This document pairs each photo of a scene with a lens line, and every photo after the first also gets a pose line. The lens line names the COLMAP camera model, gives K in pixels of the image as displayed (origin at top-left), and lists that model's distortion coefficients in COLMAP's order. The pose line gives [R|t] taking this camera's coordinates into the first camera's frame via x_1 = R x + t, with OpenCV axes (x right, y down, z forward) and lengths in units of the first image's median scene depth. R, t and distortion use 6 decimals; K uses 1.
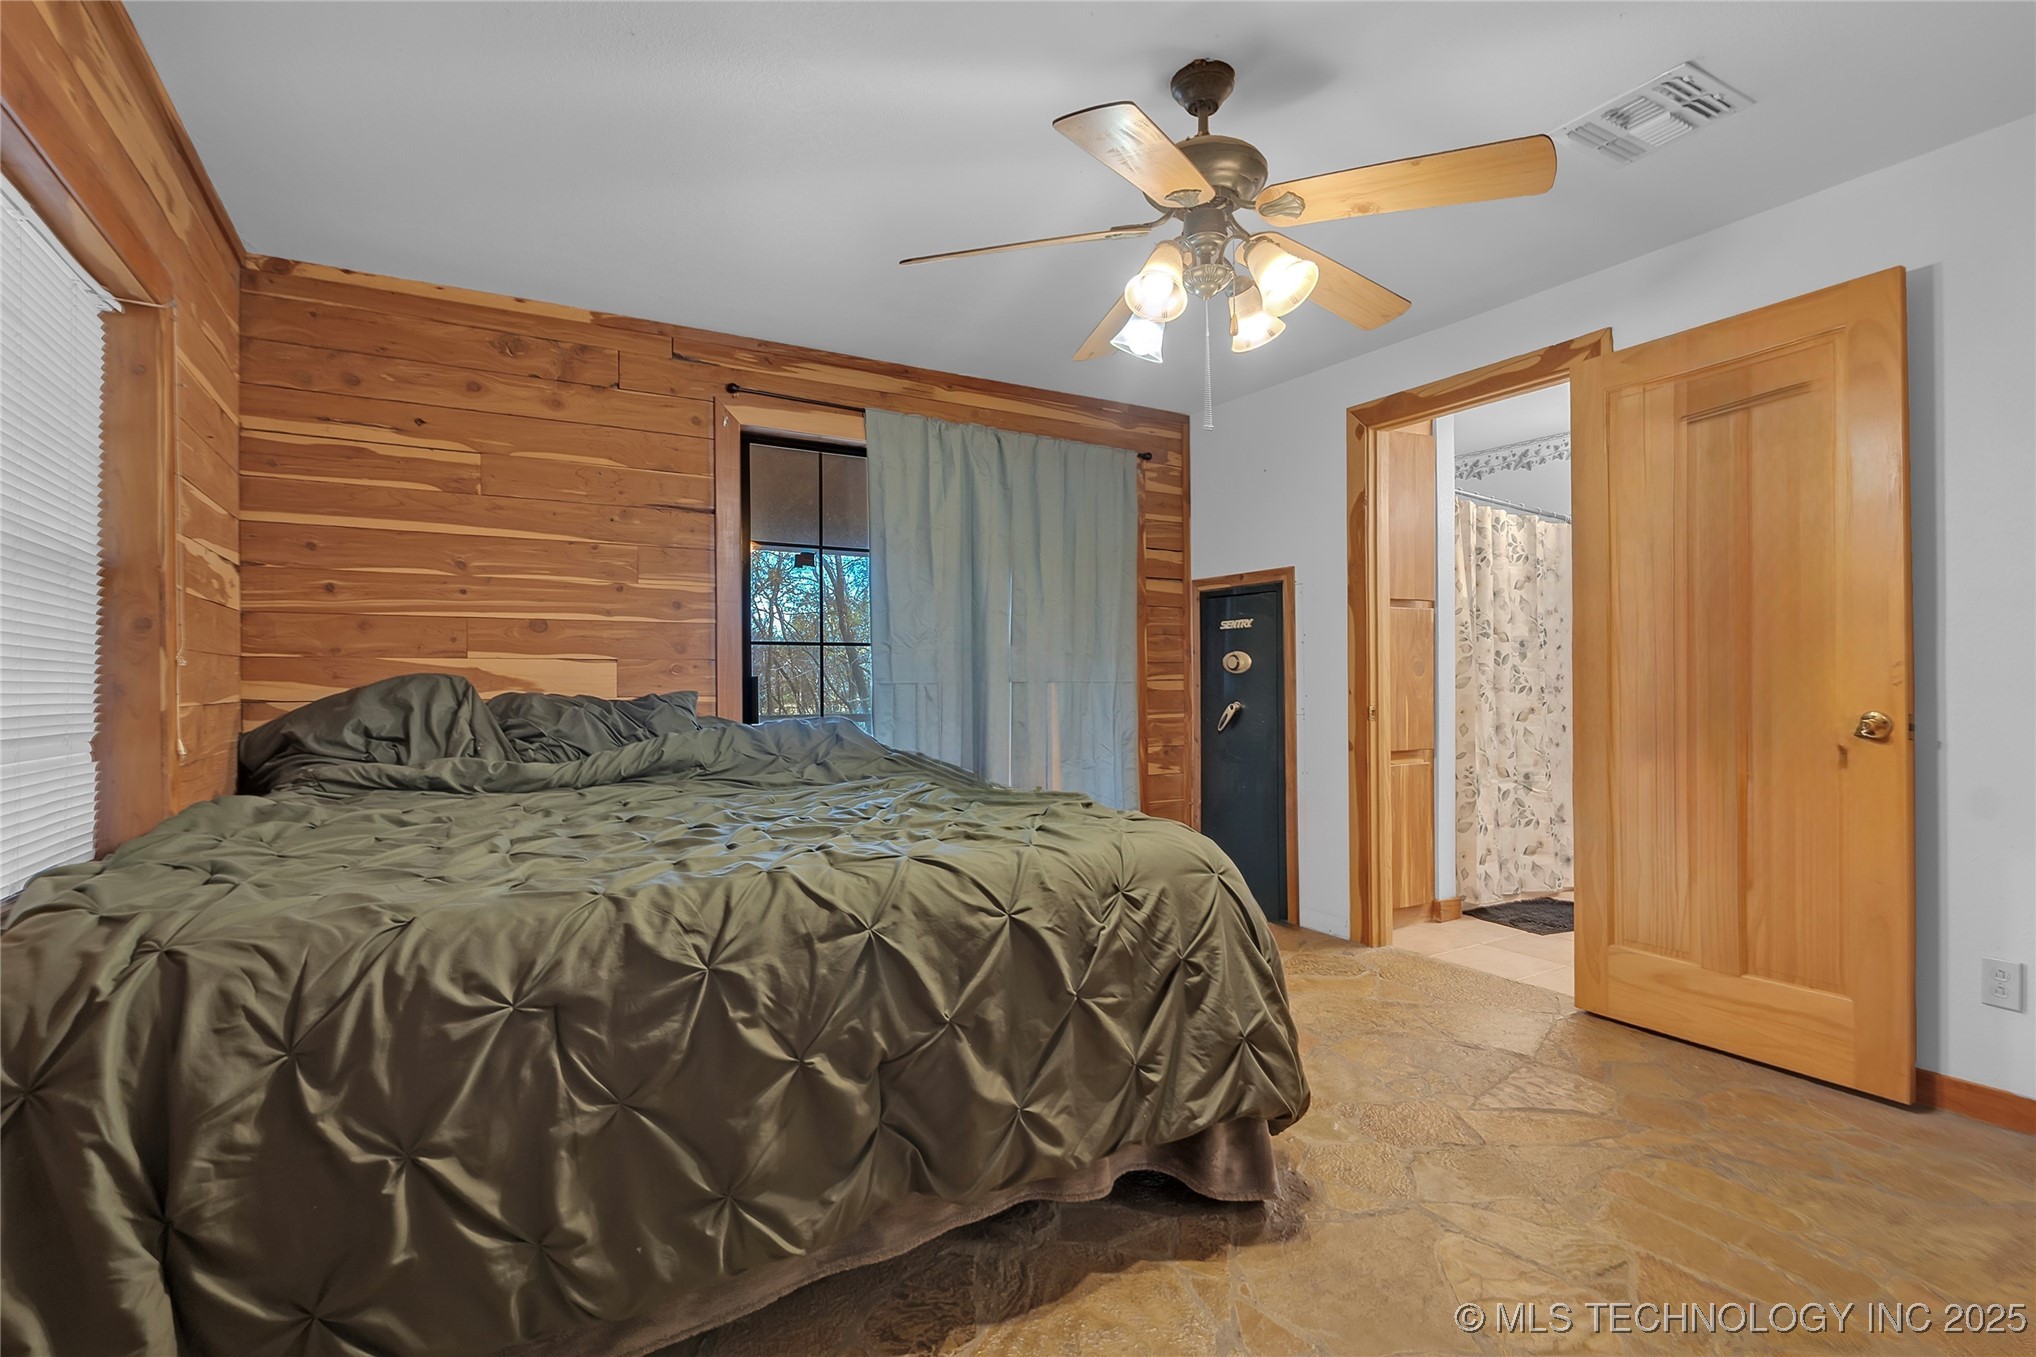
lens RADIAL K [[954.2, 0, 1023.8], [0, 954.2, 689.4], [0, 0, 1]] dist [-0.018117, 0.000369]
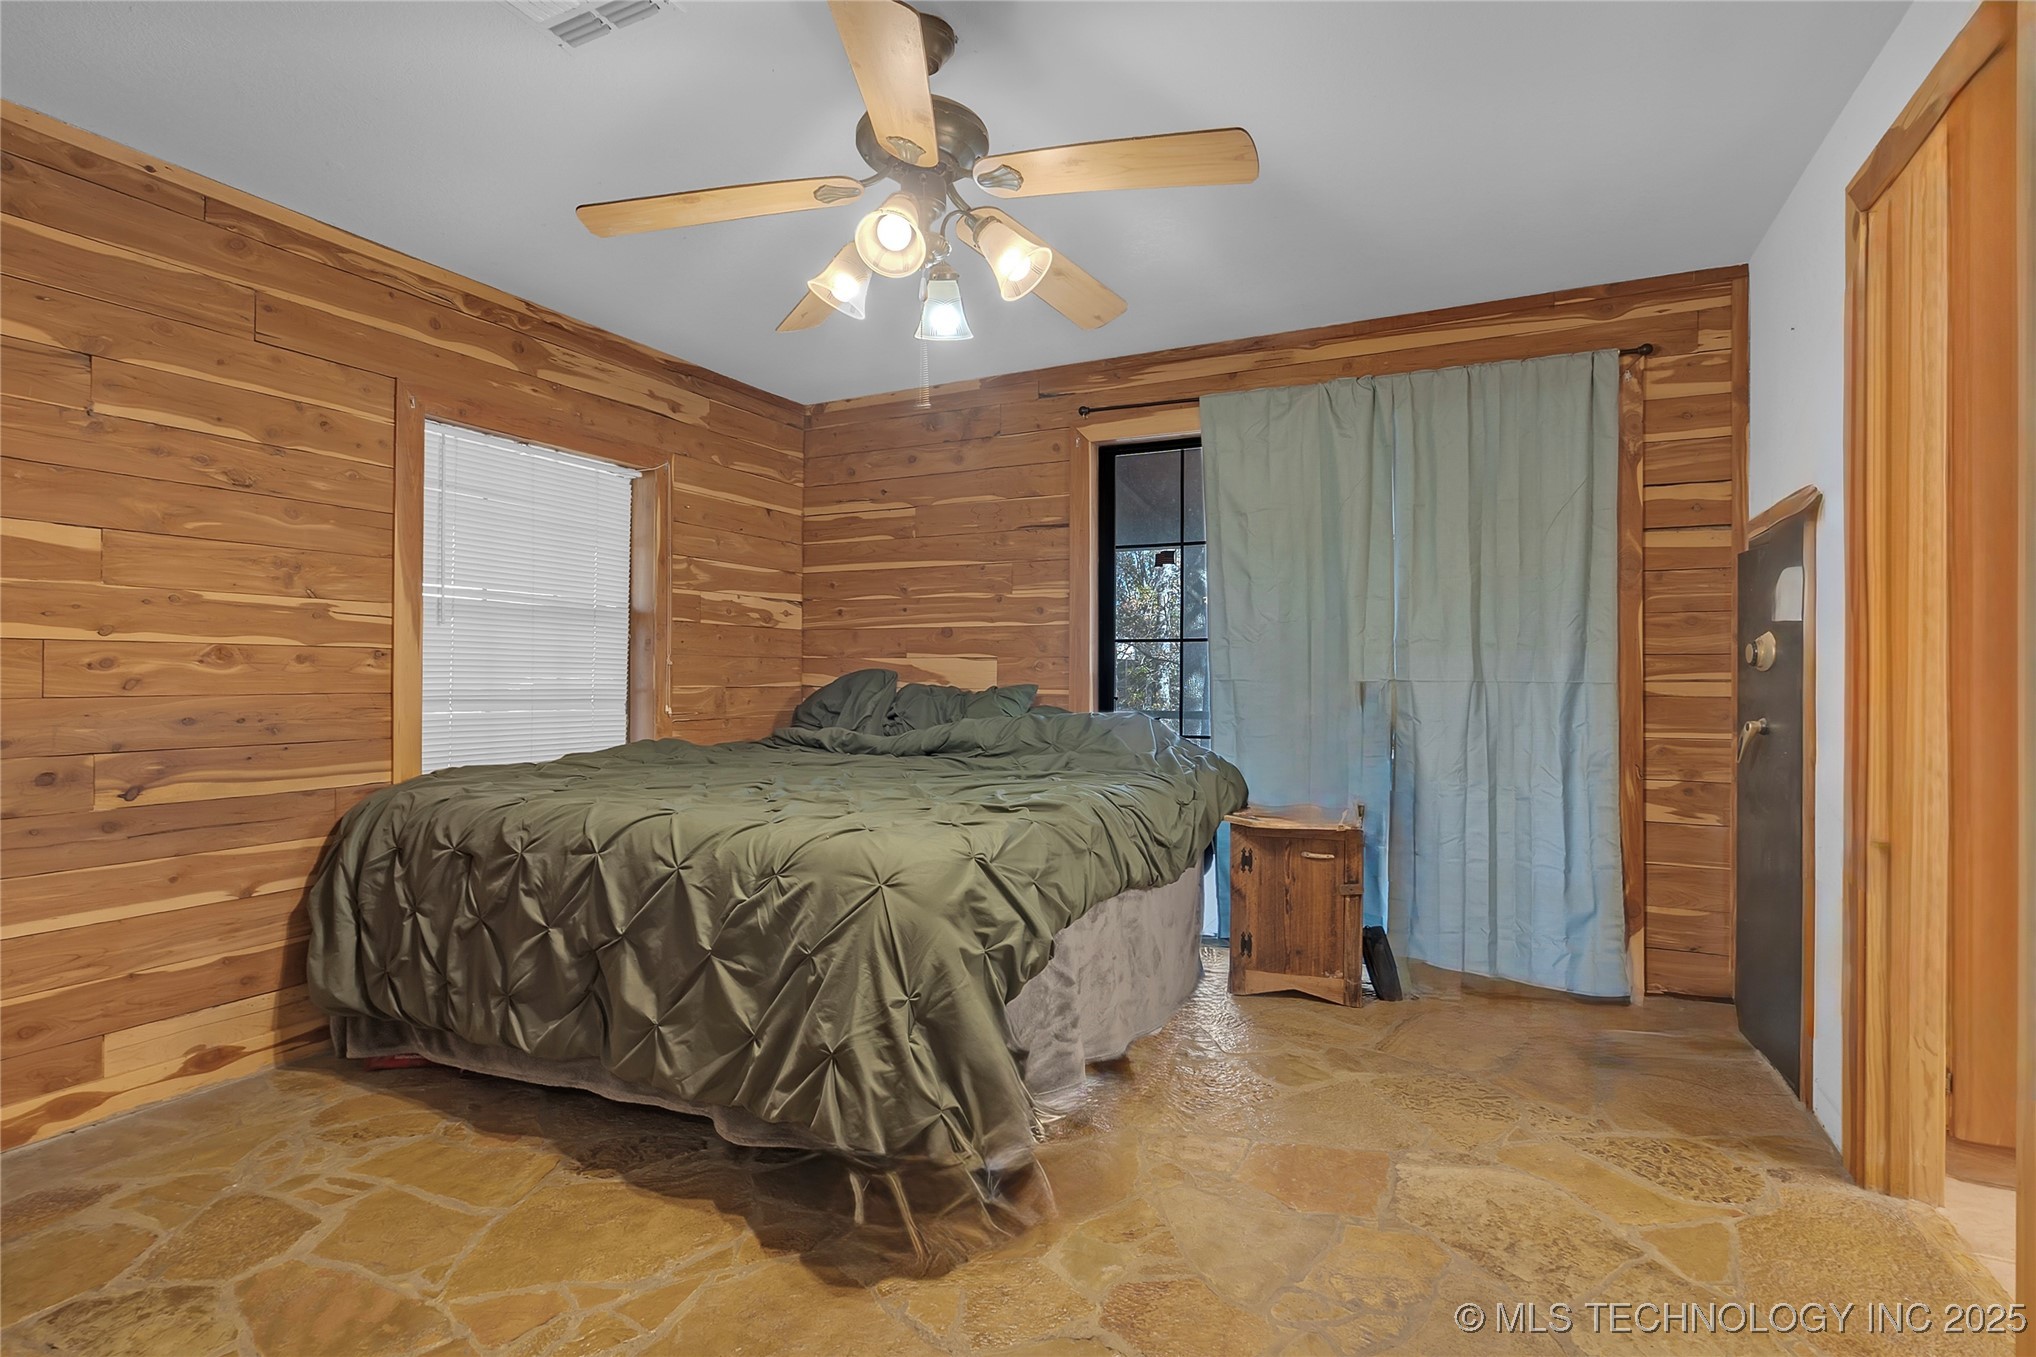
lens RADIAL K [[972.1, 0, 1018.0], [0, 972.1, 678.5], [0, 0, 1]] dist [-0.012242, 0.000386]
pose [[0.536119, 0.010830, -0.844073, 0.623463], [-0.015247, 0.999879, 0.003146, -0.008849], [0.844005, 0.011183, 0.536219, 0.343250]]
